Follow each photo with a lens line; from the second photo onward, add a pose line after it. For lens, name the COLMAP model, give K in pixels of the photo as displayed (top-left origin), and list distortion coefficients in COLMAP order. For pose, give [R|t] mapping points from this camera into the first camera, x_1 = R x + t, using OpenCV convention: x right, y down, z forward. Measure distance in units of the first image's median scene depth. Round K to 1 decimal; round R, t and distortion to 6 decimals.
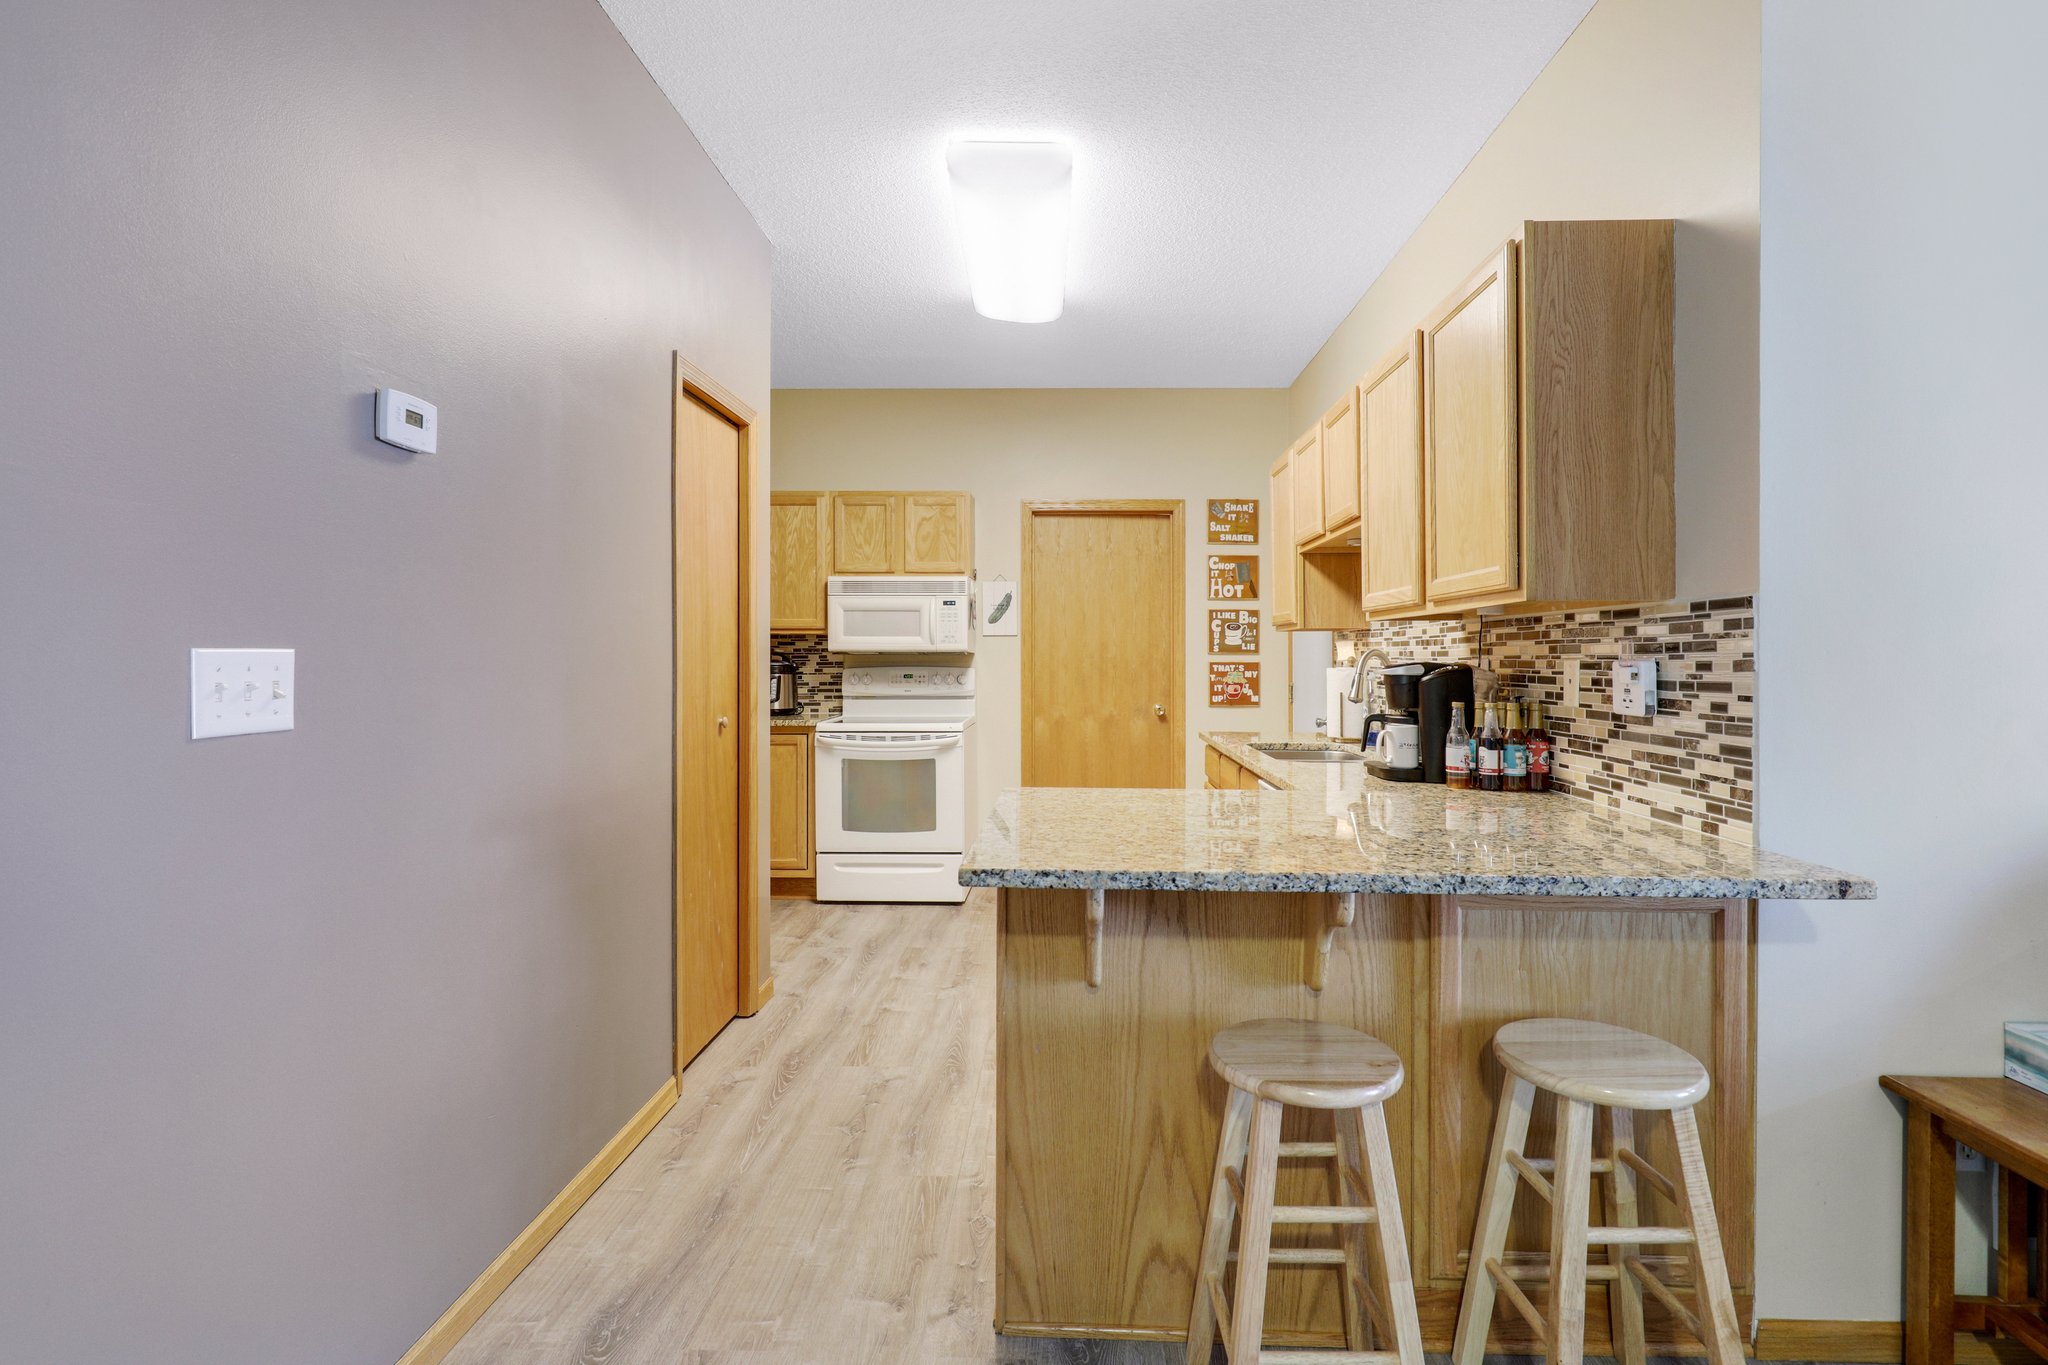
lens RADIAL K [[1011.9, 0, 1043.1], [0, 1011.9, 658.1], [0, 0, 1]] dist [0.000609, -0.000139]
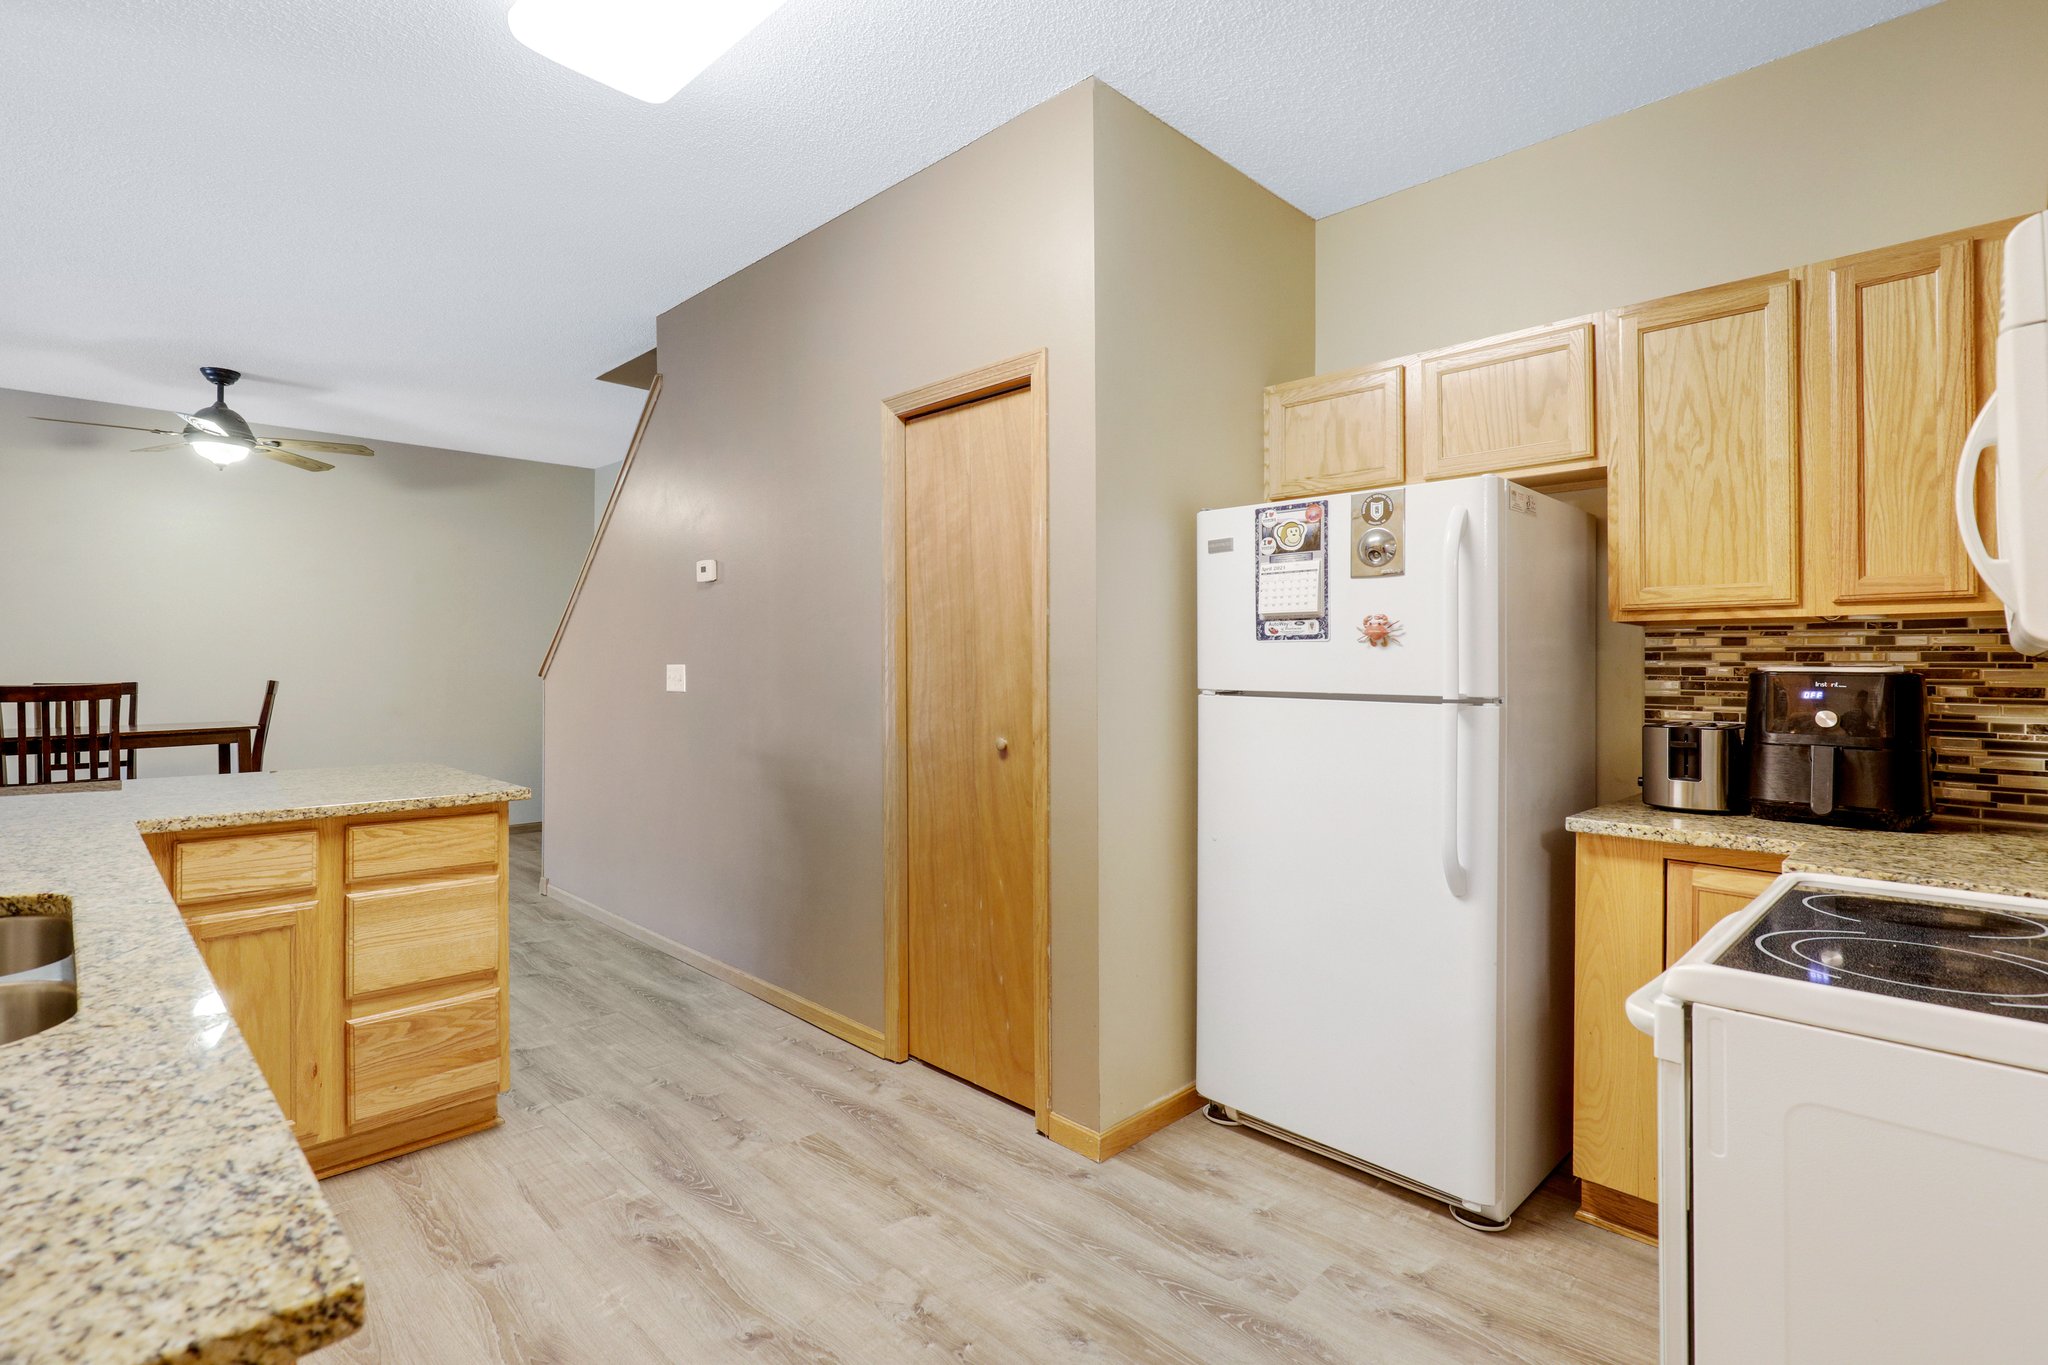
lens RADIAL K [[938.6, 0, 1073.2], [0, 938.6, 684.7], [0, 0, 1]] dist [-0.001339, 0.000526]
pose [[-0.652384, 0.001593, -0.757887, 0.313638], [-0.011162, 0.999869, 0.011710, 0.003101], [0.757806, 0.016099, -0.652281, 1.945488]]
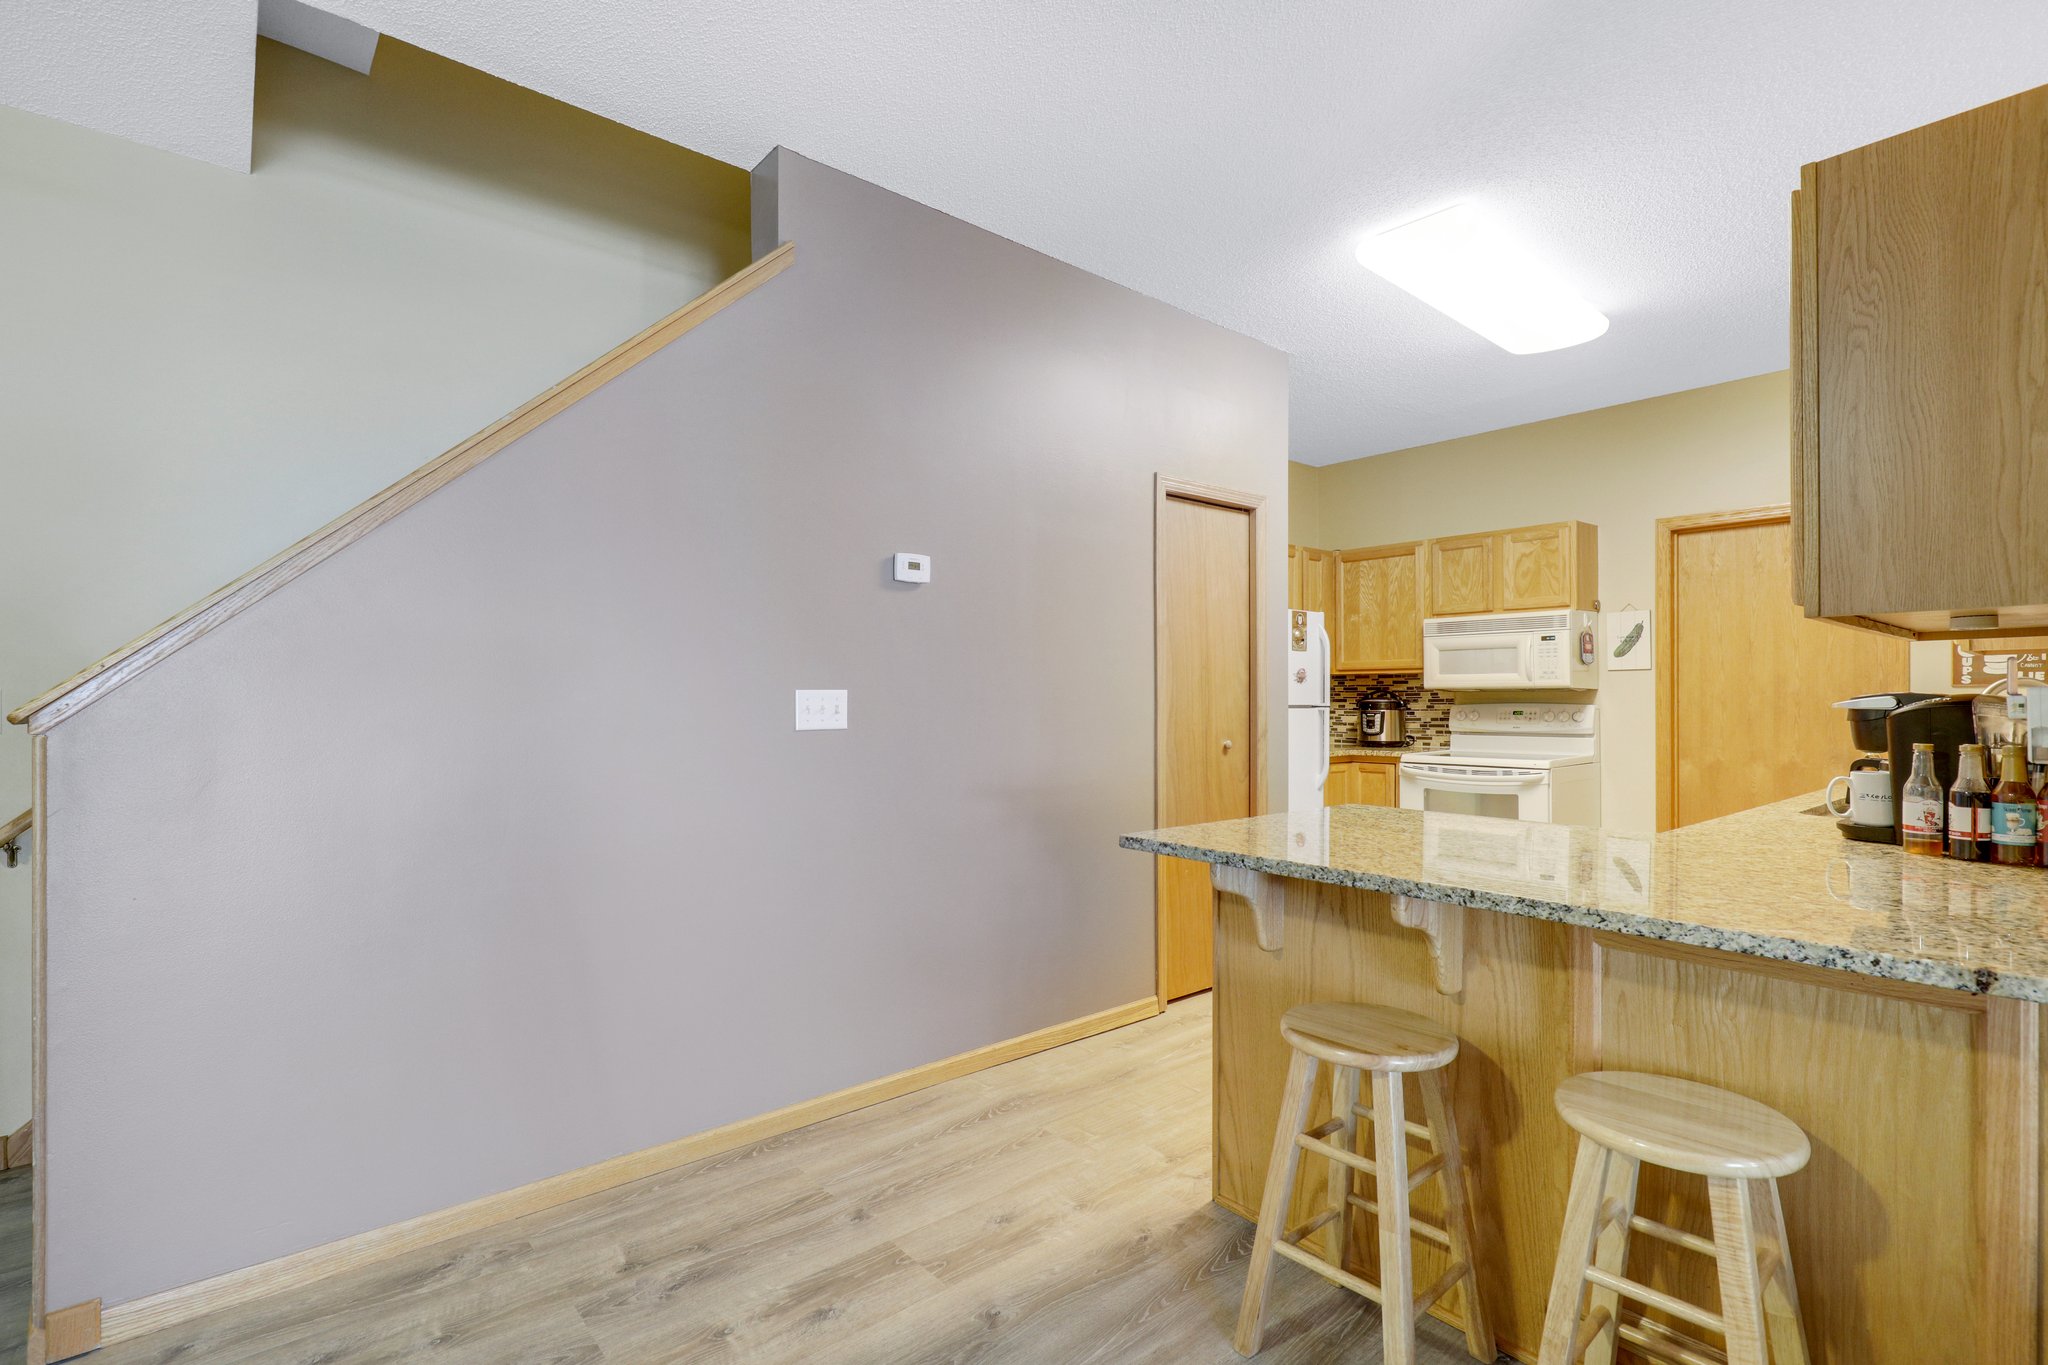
lens RADIAL K [[938.6, 0, 972.1], [0, 938.6, 701.2], [0, 0, 1]] dist [-0.001339, 0.000526]
pose [[0.647383, -0.001980, -0.762162, 0.477033], [0.003975, 0.999992, 0.000779, 0.007354], [0.762154, -0.003533, 0.647386, -0.024682]]
